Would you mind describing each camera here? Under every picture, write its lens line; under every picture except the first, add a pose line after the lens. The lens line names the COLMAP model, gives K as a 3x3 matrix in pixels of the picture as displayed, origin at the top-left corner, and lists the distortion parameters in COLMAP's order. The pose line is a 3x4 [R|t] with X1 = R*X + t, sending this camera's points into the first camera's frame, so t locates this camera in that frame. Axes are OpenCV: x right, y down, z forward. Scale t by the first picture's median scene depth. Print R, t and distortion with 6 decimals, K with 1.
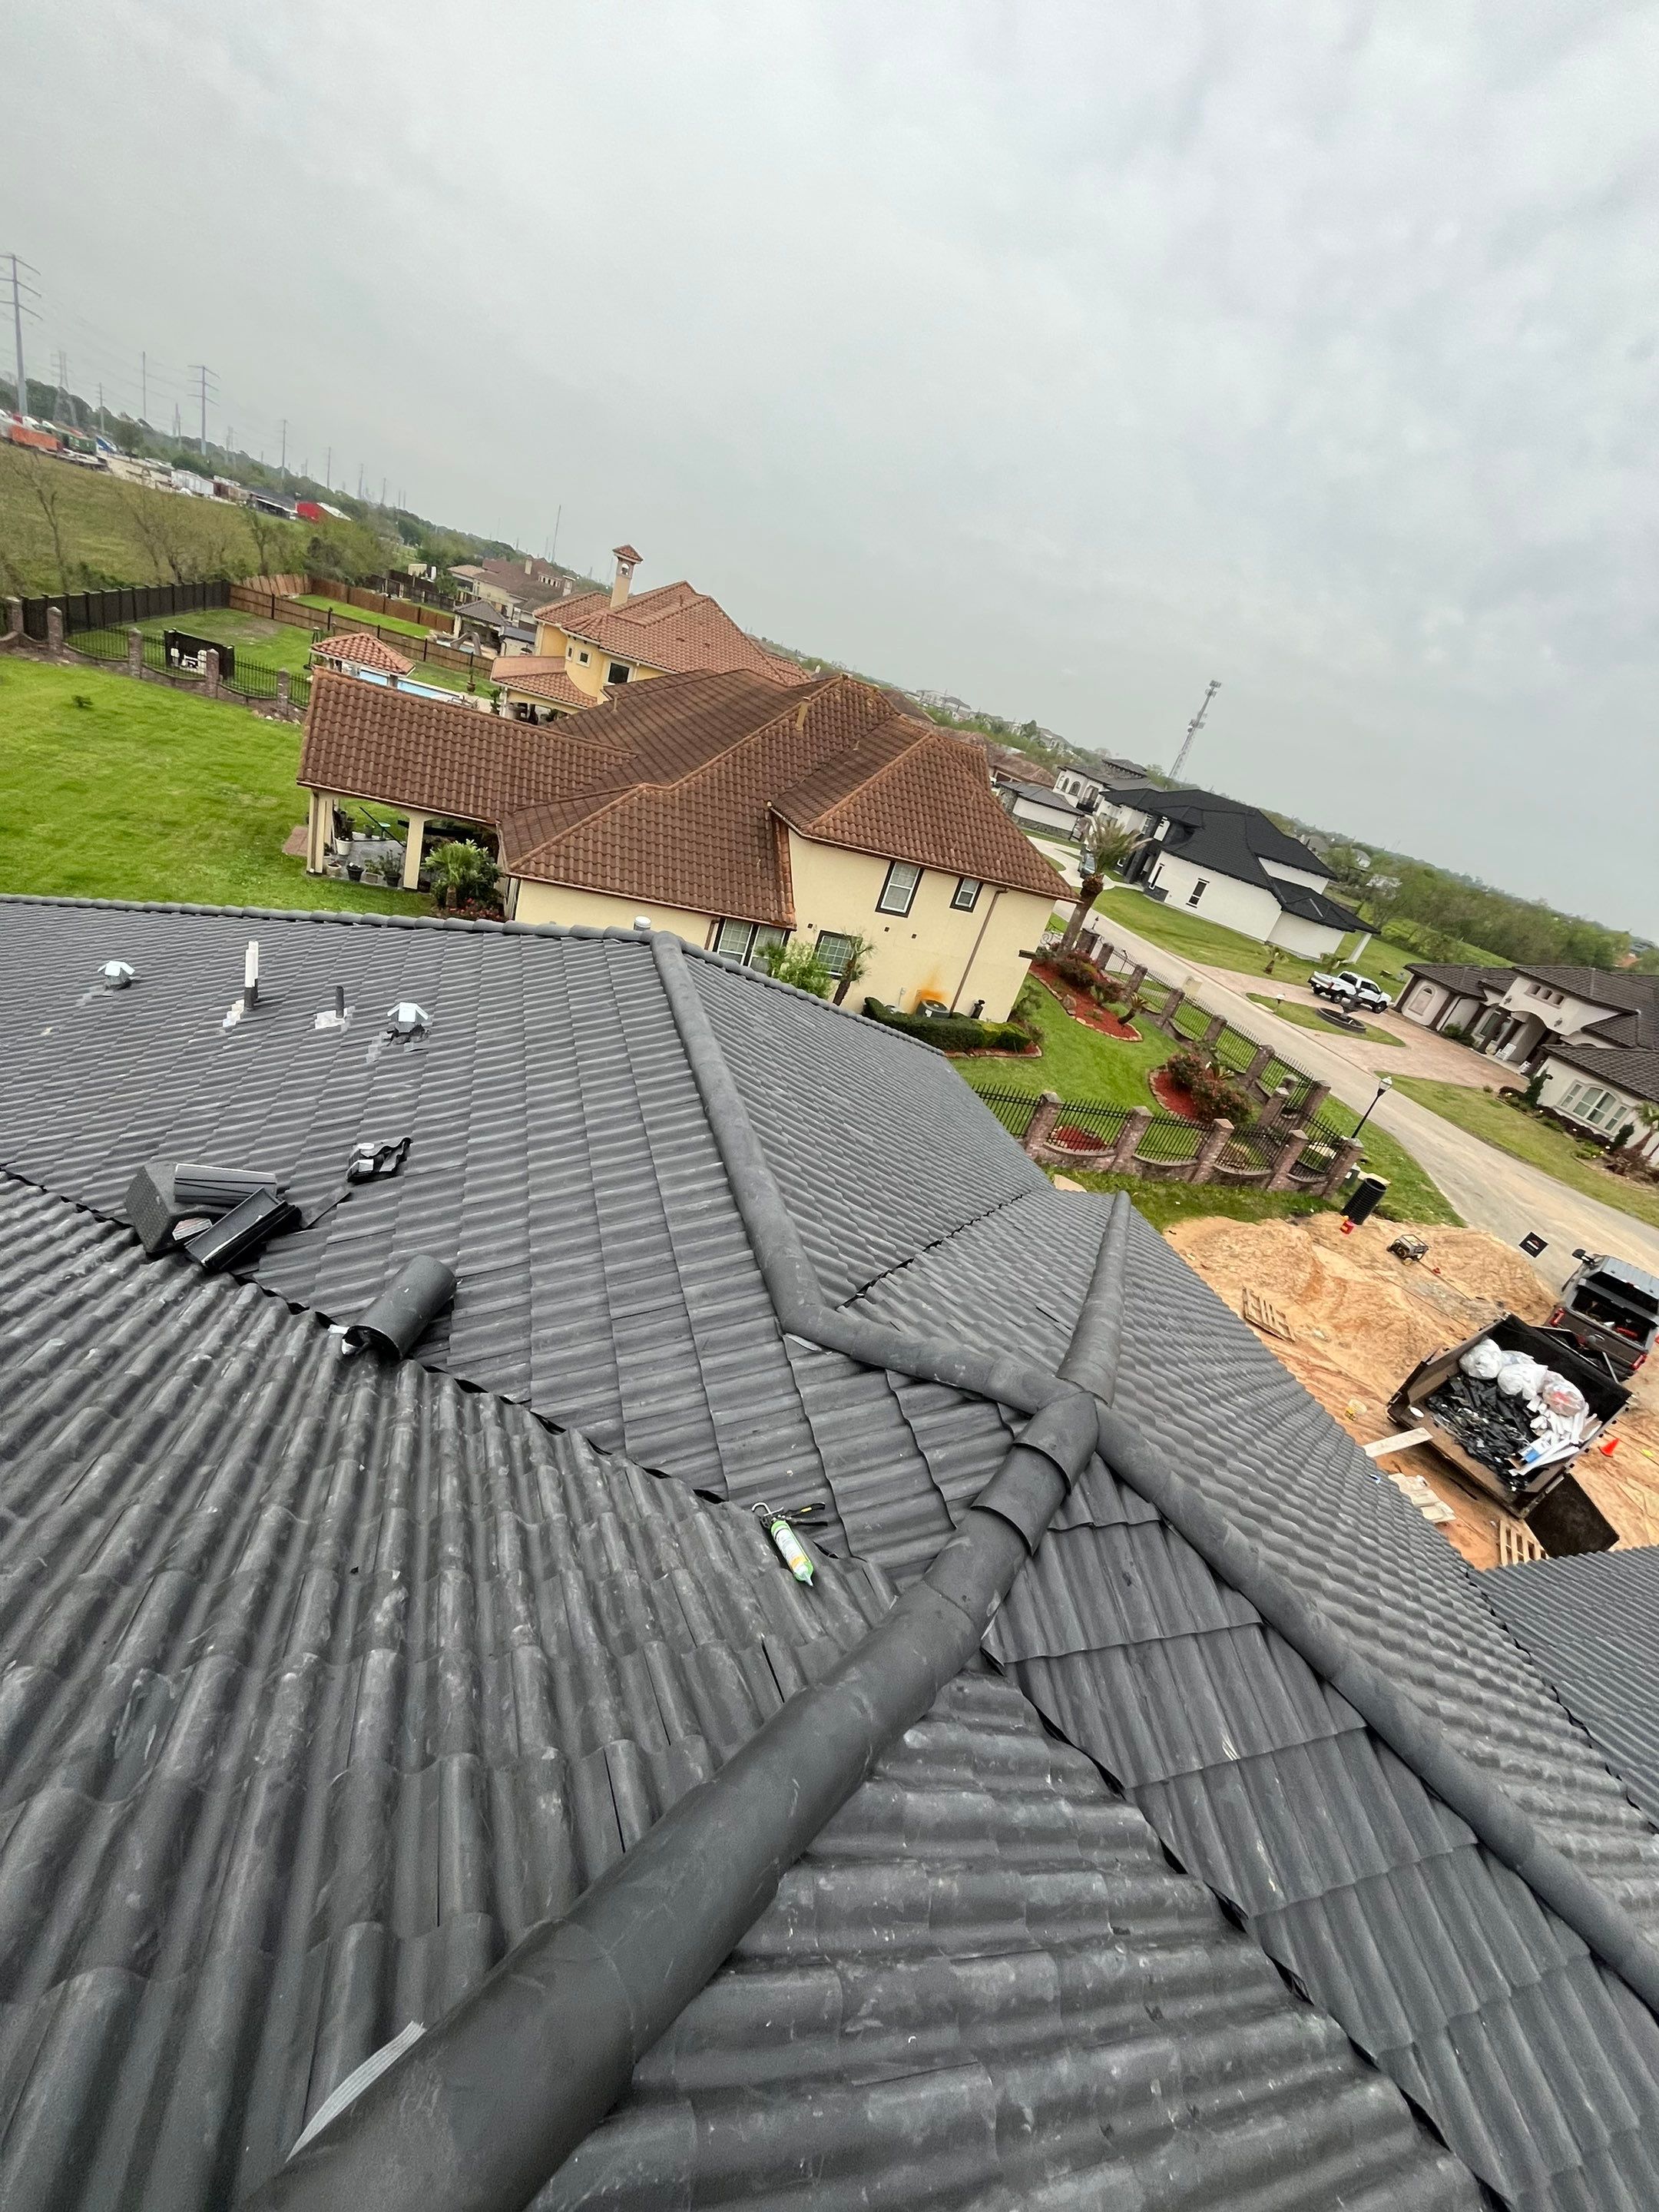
lens RADIAL K [[894.8, 0, 824.8], [0, 894.8, 1100.8], [0, 0, 1]] dist [-0.002997, -0.000153]
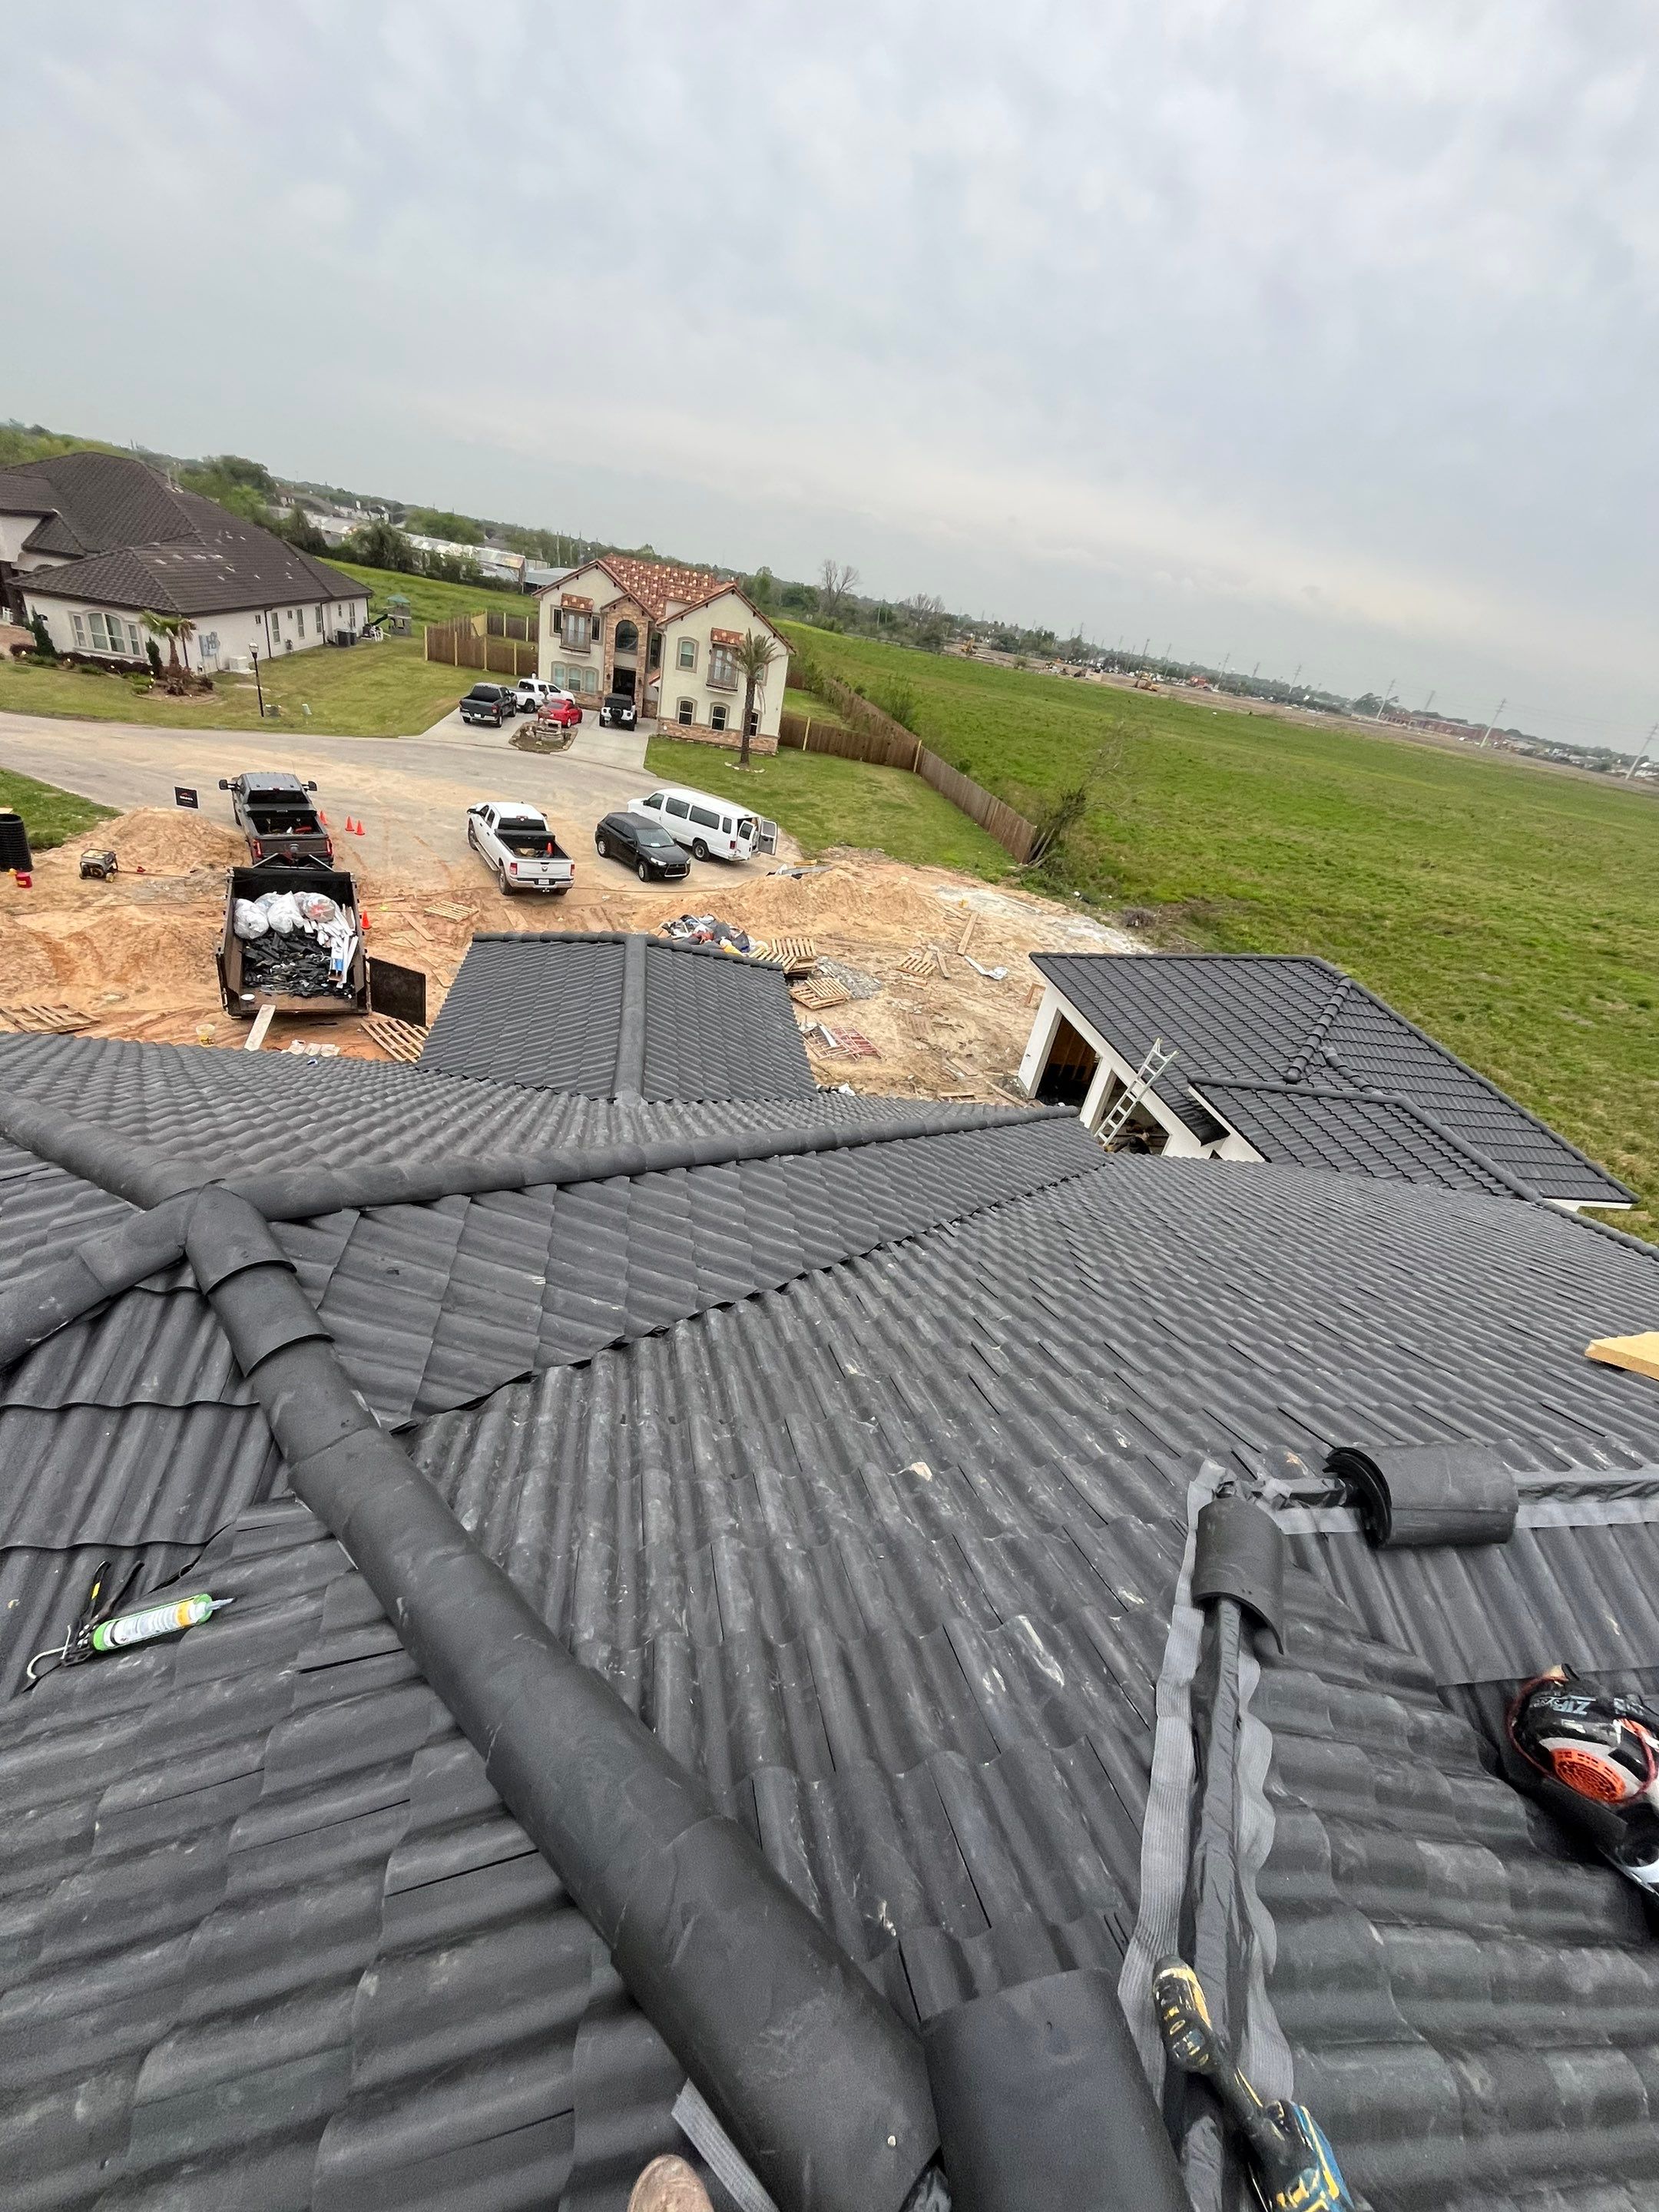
lens RADIAL K [[894.8, 0, 824.8], [0, 894.8, 1100.8], [0, 0, 1]] dist [-0.002997, -0.000153]
pose [[0.178002, -0.698423, 0.693196, -0.013195], [0.312360, 0.708117, 0.633247, -0.008337], [-0.933138, 0.103808, 0.344206, 0.016748]]
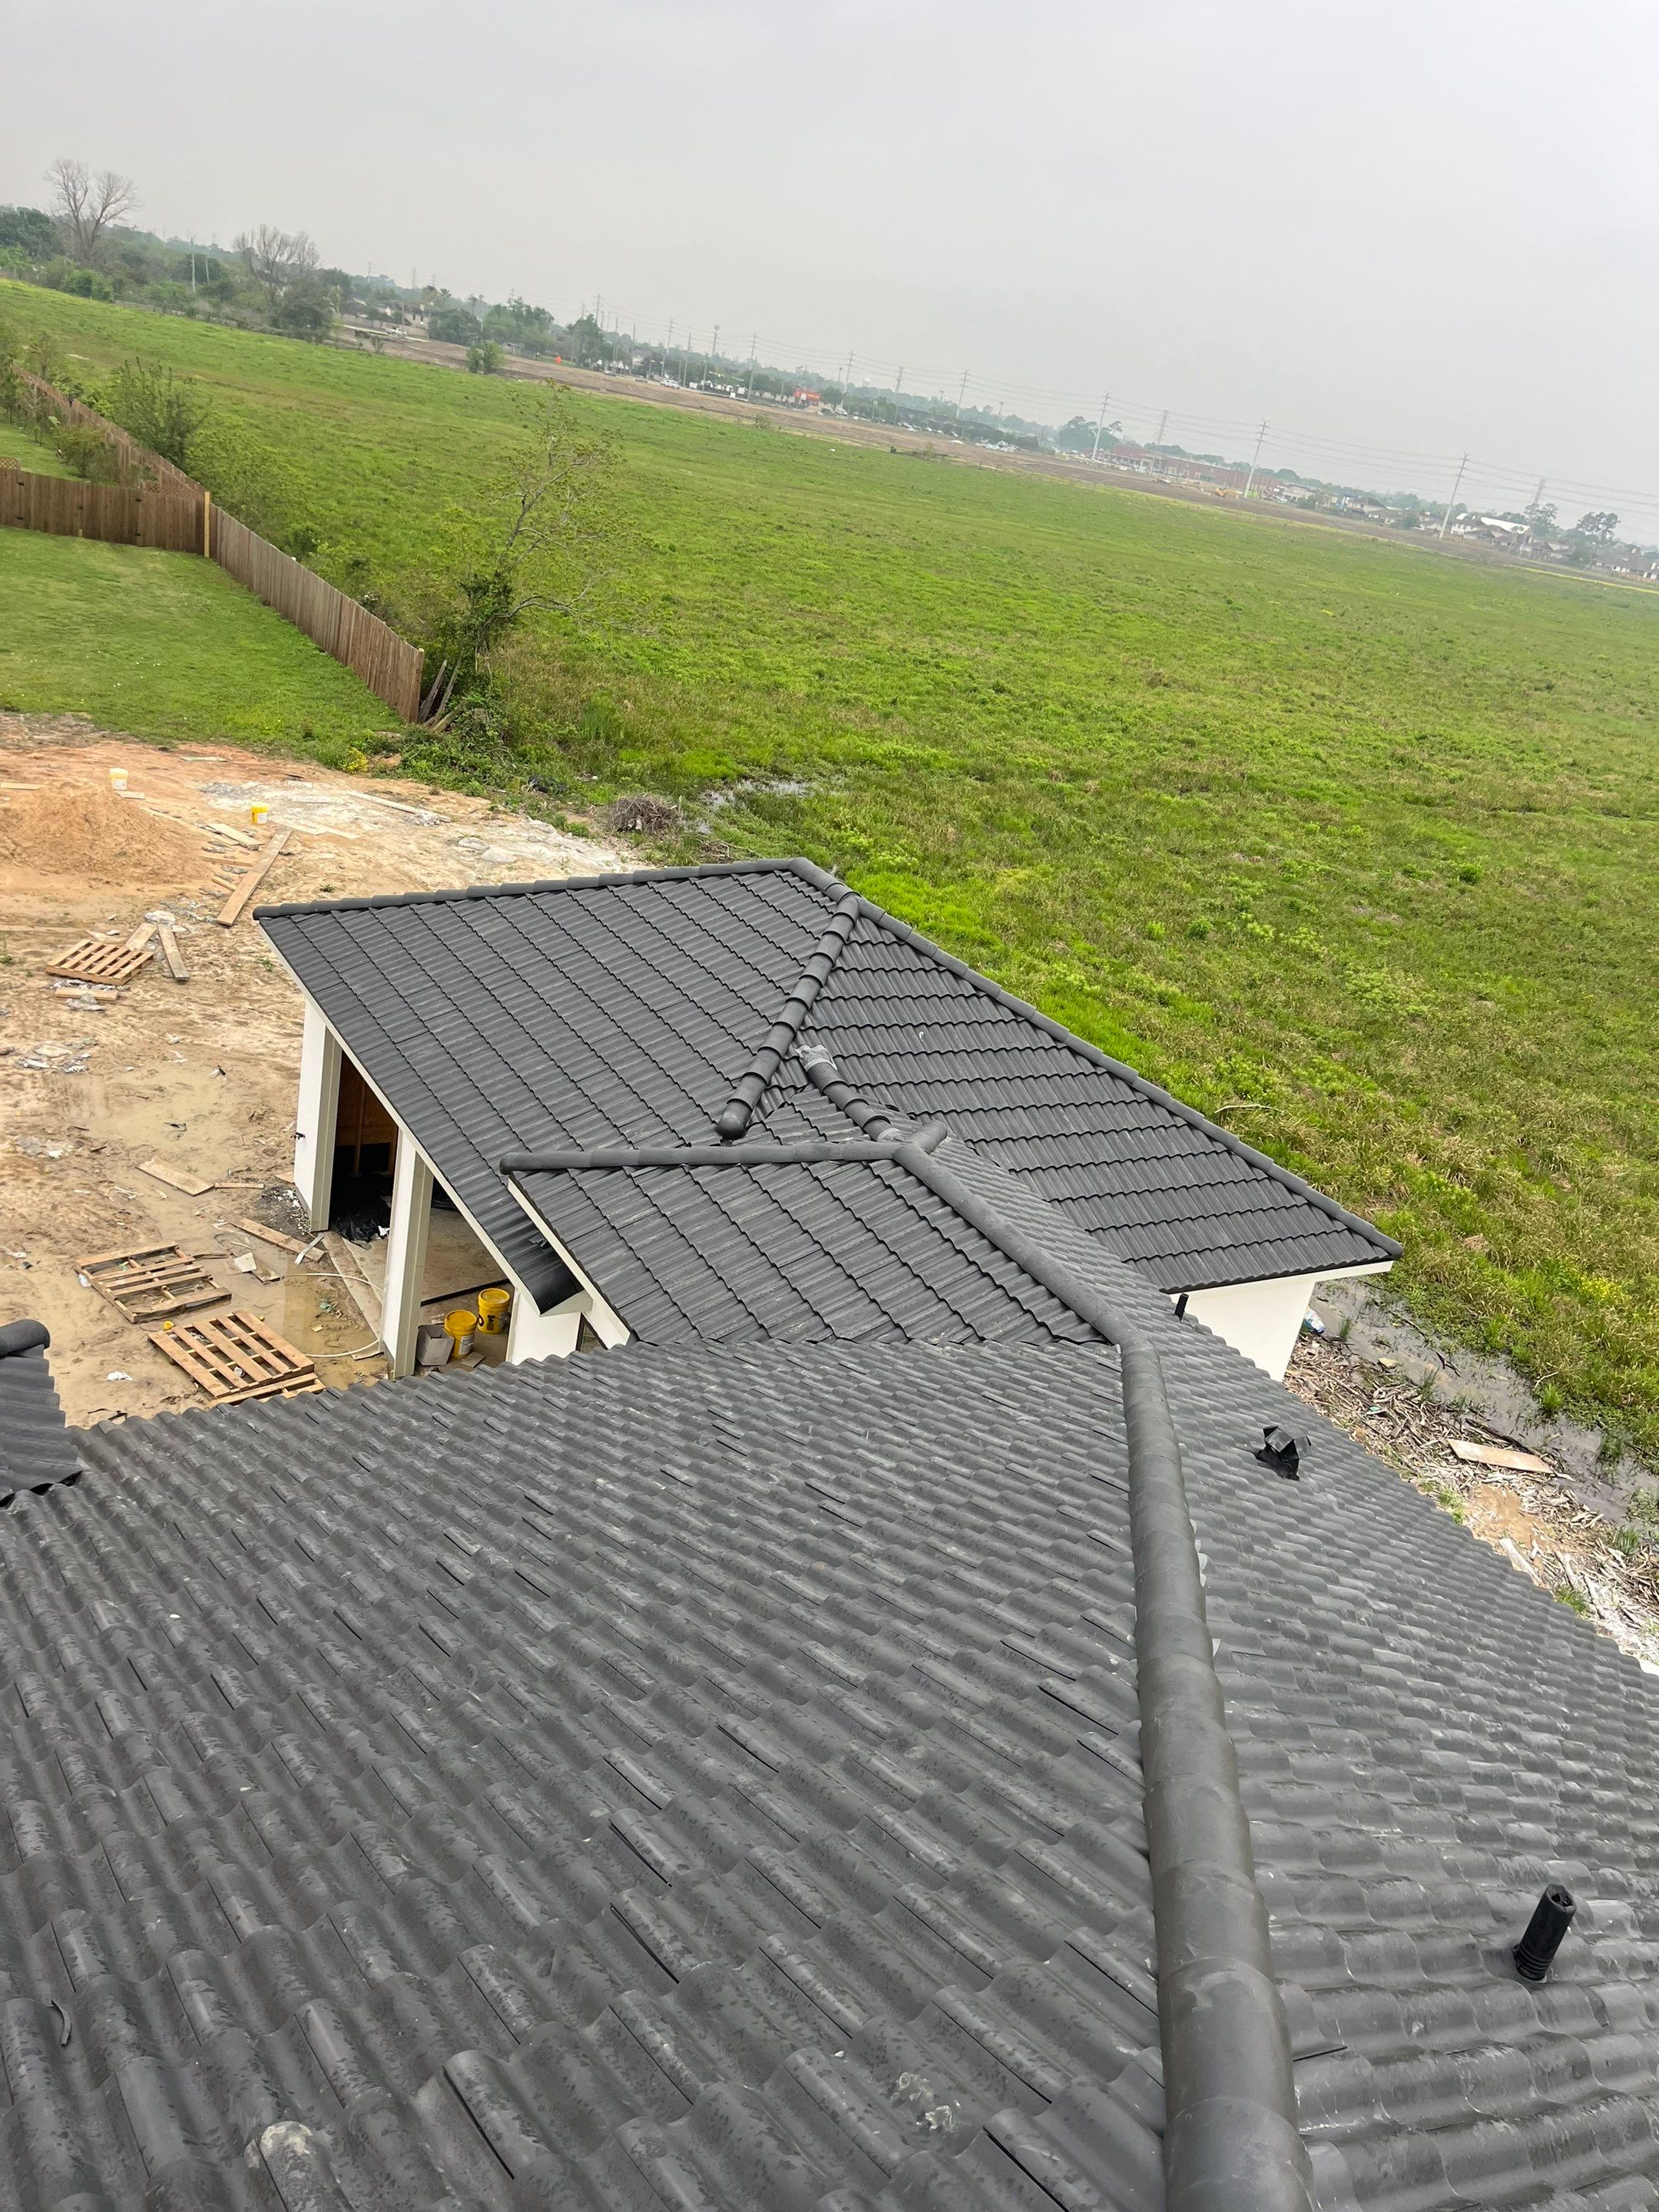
lens RADIAL K [[1667.8, 0, 846.9], [0, 1667.8, 1106.7], [0, 0, 1]] dist [0.073321, -0.096259]
pose [[-0.179151, -0.668230, 0.722062, 0.078236], [0.192905, 0.695830, 0.691816, 0.088140], [-0.964724, 0.263229, 0.004246, -0.090800]]
